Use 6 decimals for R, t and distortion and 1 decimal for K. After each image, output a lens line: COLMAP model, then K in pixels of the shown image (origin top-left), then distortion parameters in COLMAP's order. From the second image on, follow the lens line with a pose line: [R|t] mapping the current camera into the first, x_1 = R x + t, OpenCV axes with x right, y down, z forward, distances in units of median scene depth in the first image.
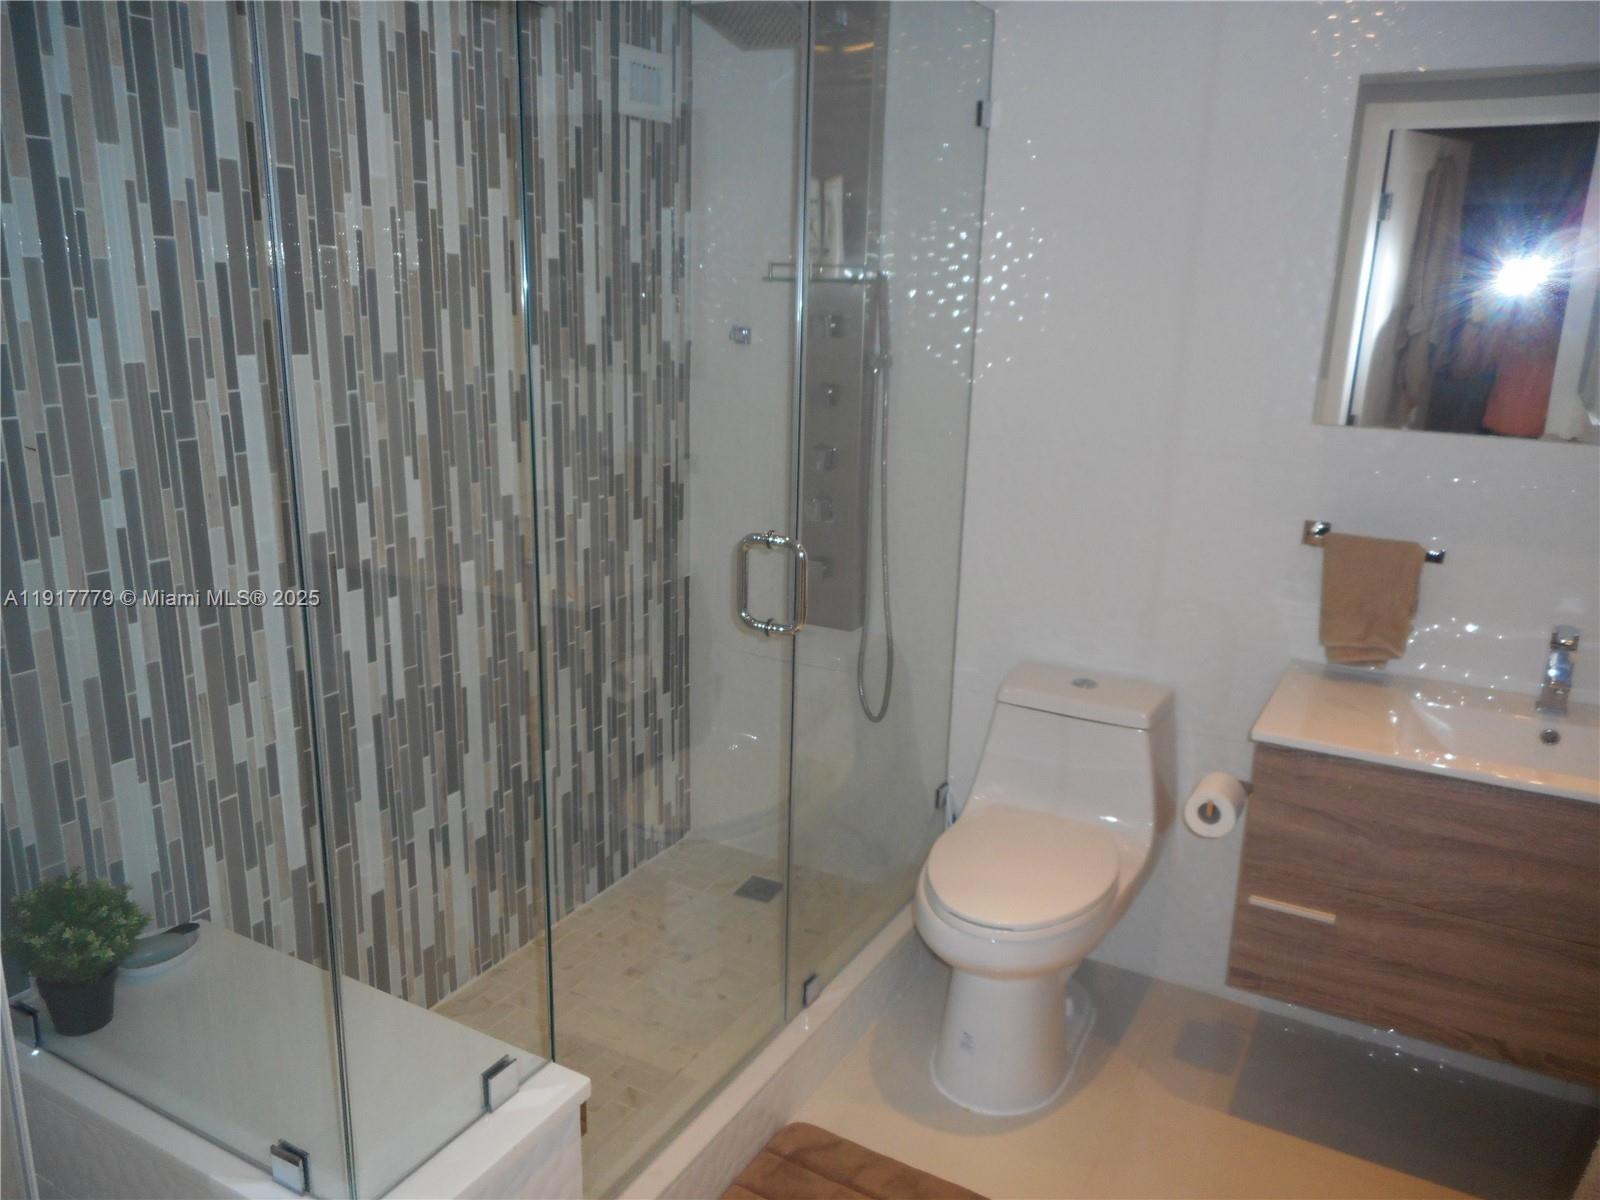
lens RADIAL K [[1188.1, 0, 800.0], [0, 1188.1, 600.0], [0, 0, 1]] dist [0.002633, 0.003833]
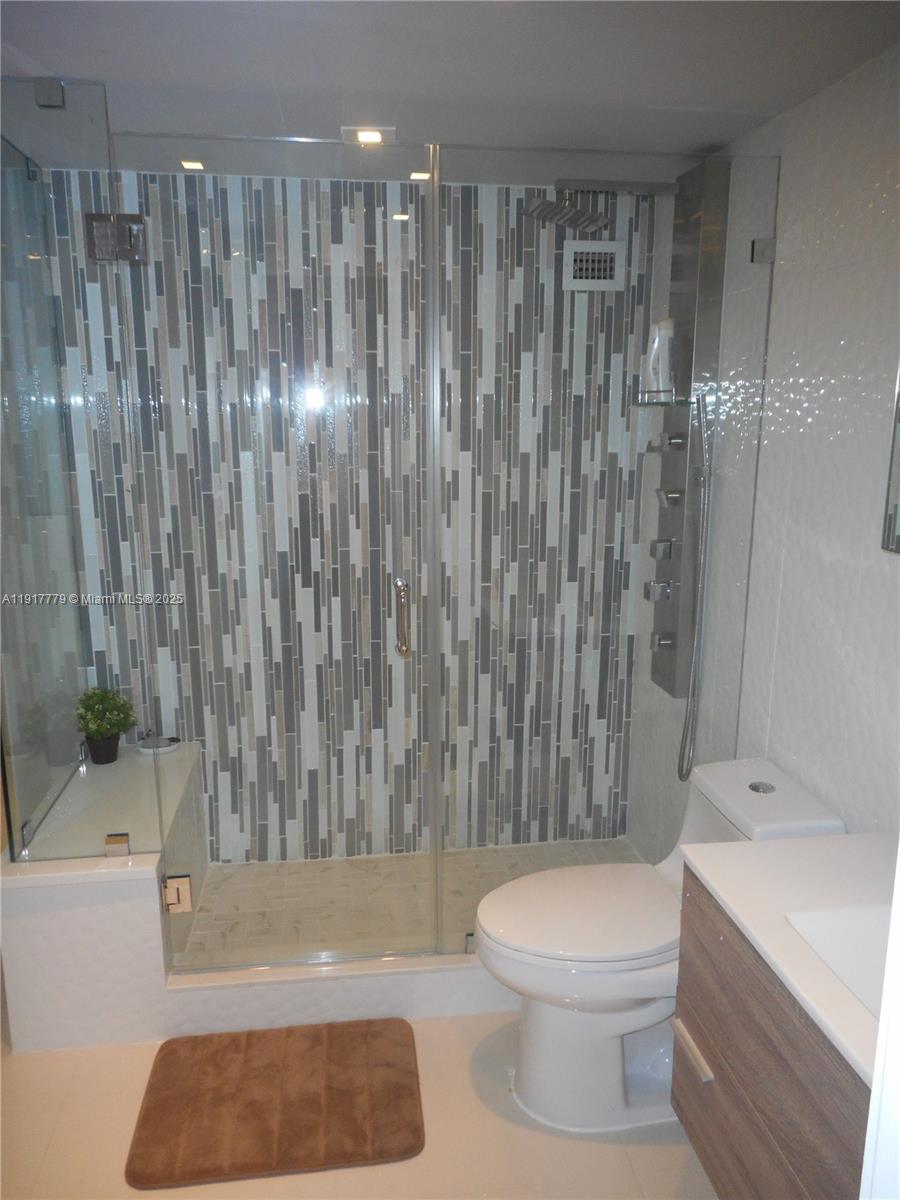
lens RADIAL K [[891.1, 0, 450.0], [0, 891.1, 600.0], [0, 0, 1]] dist [0.002633, 0.003833]
pose [[0.613610, 0.141297, -0.776864, 0.711637], [-0.189416, 0.981472, 0.028900, -0.063472], [0.766553, 0.129417, 0.629005, 0.321815]]
